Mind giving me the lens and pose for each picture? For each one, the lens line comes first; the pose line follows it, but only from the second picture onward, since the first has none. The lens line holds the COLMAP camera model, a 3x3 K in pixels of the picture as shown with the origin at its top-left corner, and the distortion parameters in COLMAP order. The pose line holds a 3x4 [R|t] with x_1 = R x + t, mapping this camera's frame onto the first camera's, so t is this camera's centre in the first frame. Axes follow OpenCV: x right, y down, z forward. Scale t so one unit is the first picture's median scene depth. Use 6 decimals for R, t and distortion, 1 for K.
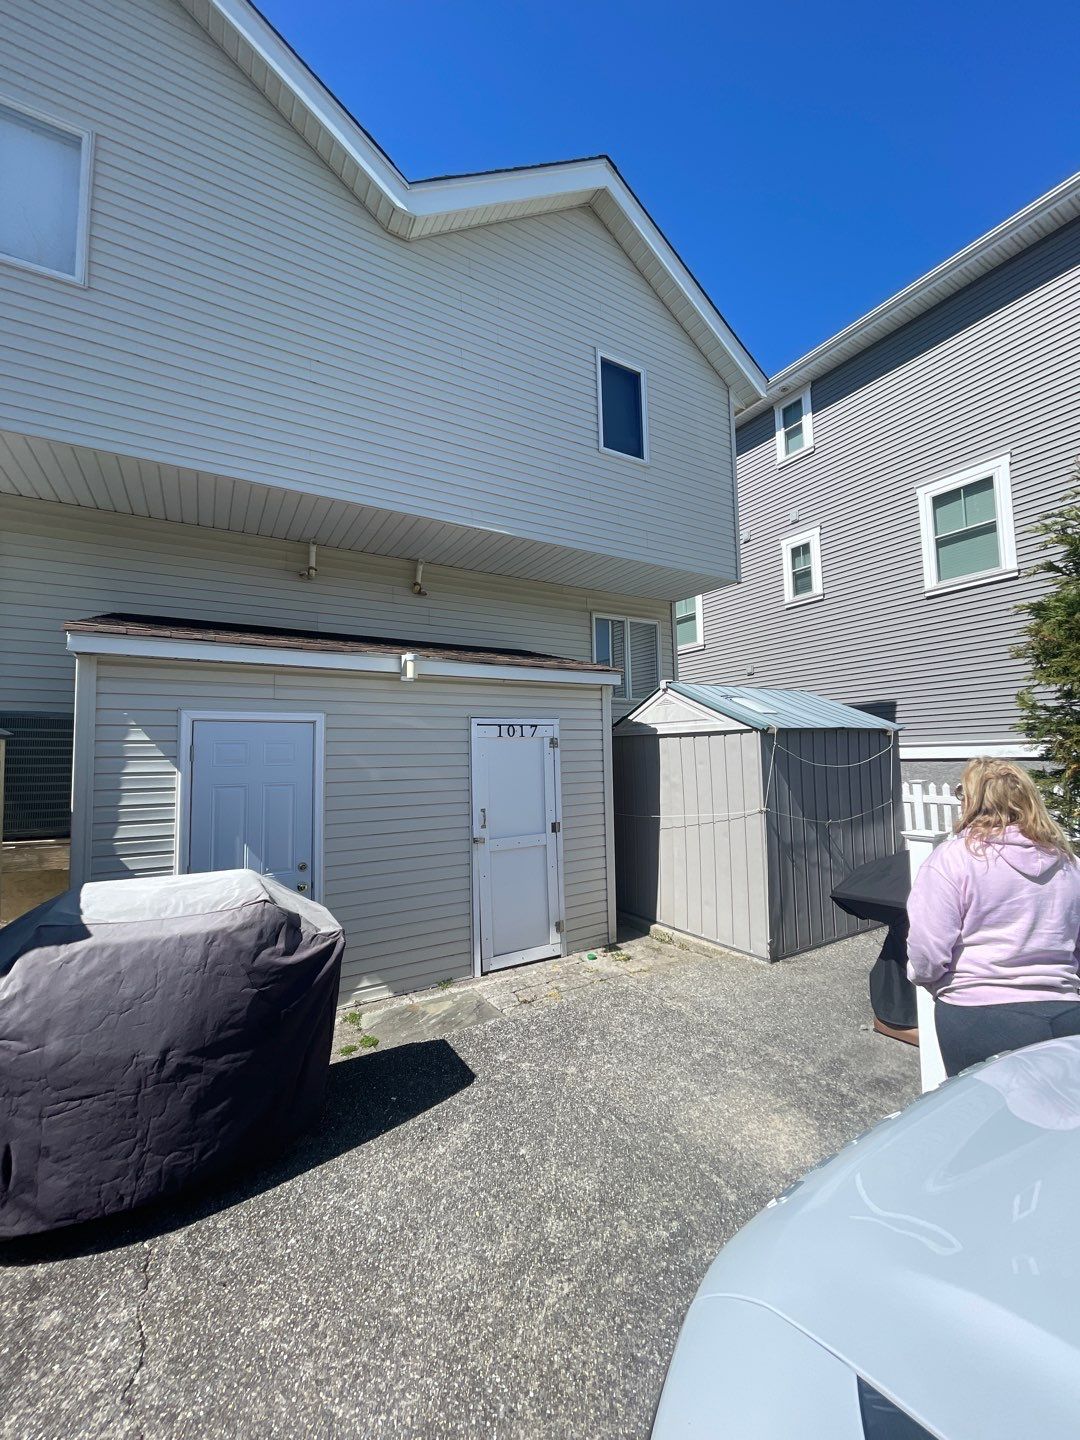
lens RADIAL K [[578.4, 0, 540.0], [0, 578.4, 720.0], [0, 0, 1]] dist [-0.004842, 0.000639]
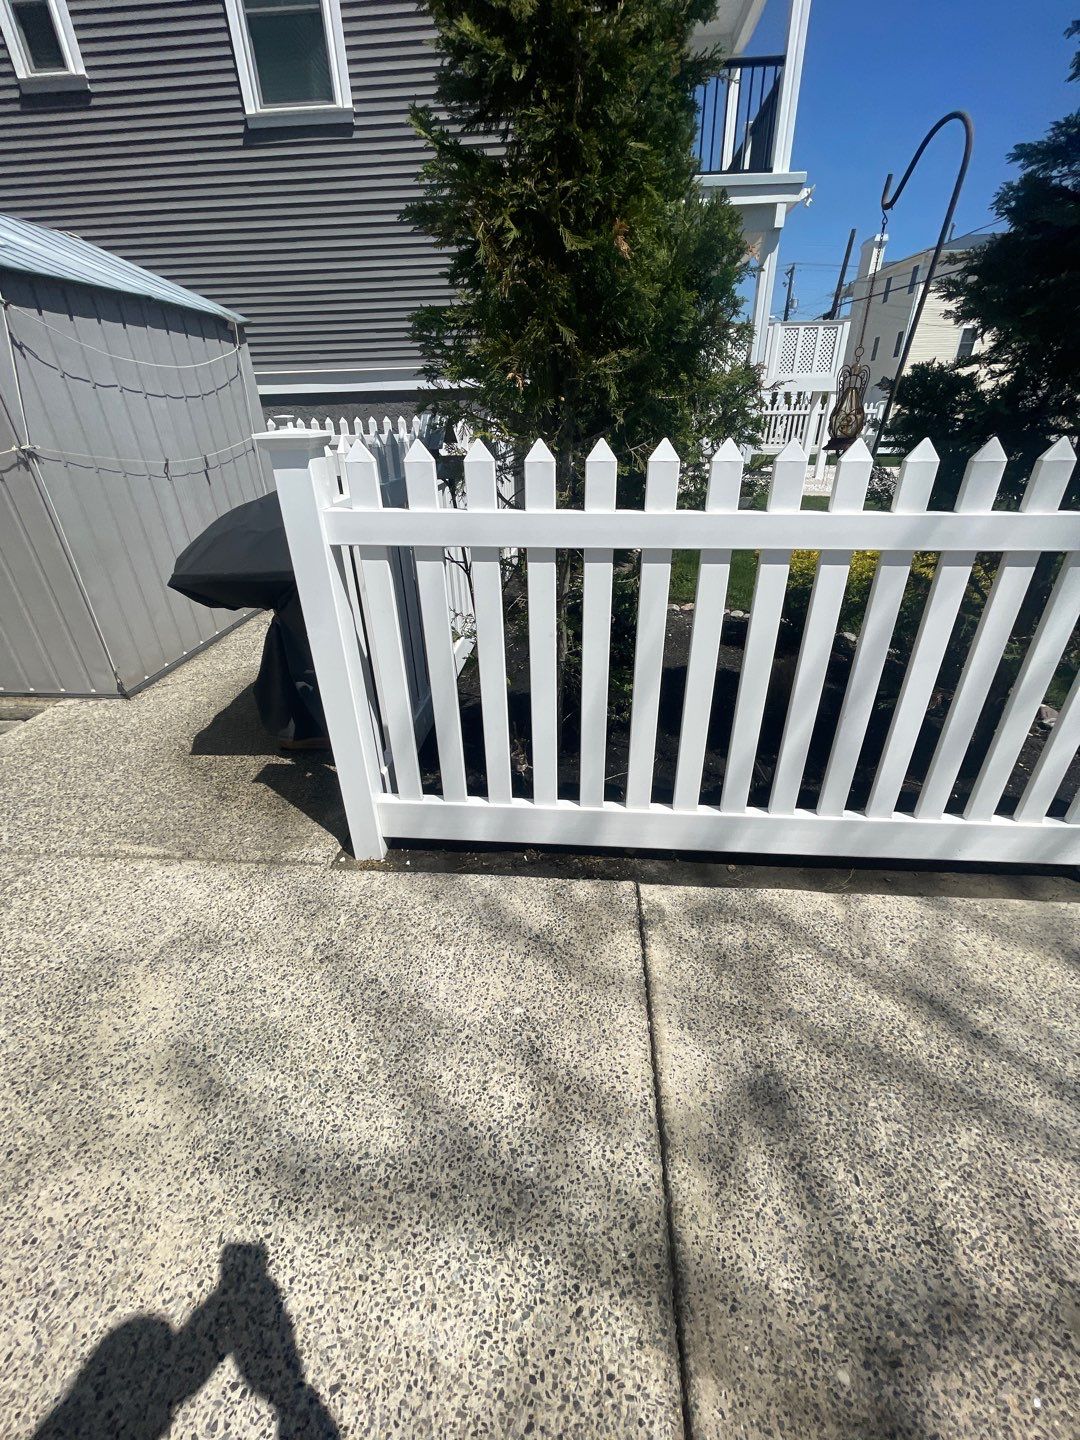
lens RADIAL K [[569.1, 0, 540.0], [0, 569.1, 720.0], [0, 0, 1]] dist [0.004434, 0.000075]
pose [[0.581388, -0.384335, 0.717130, 0.130462], [-0.044378, 0.865108, 0.499619, 0.061604], [-0.812416, -0.322298, 0.485907, 0.190562]]
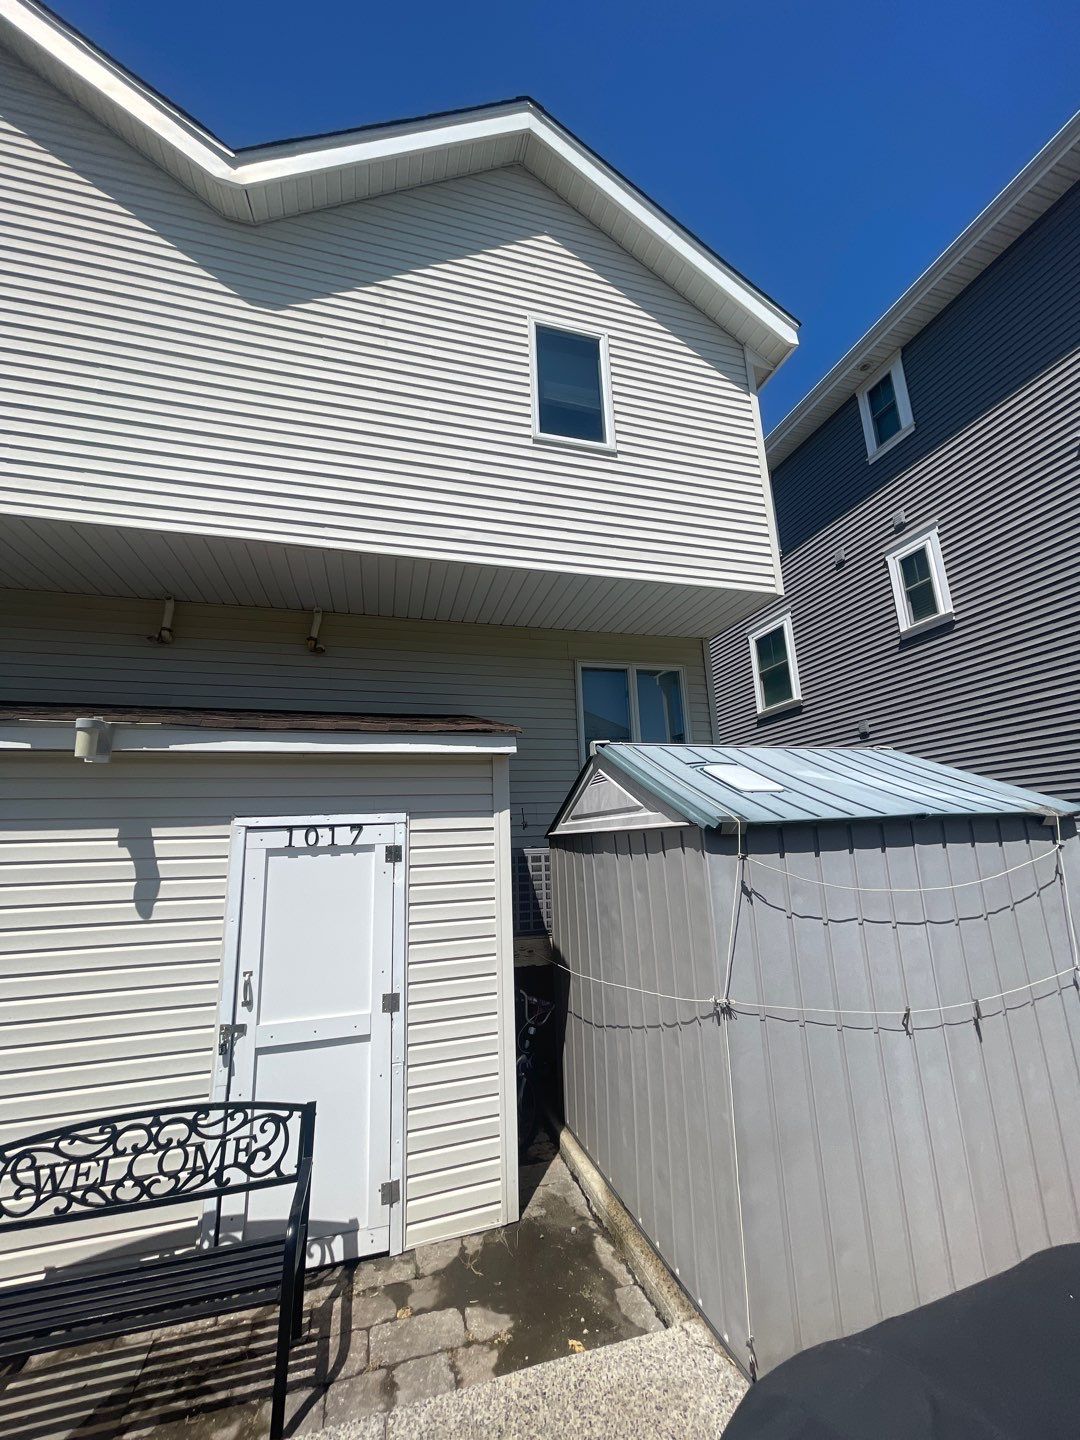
lens RADIAL K [[578.4, 0, 540.0], [0, 578.4, 720.0], [0, 0, 1]] dist [-0.004842, 0.000639]
pose [[0.967259, -0.067347, -0.244693, 0.267928], [0.031719, 0.988668, -0.146730, -0.004739], [0.251802, 0.134164, 0.958434, 0.352681]]
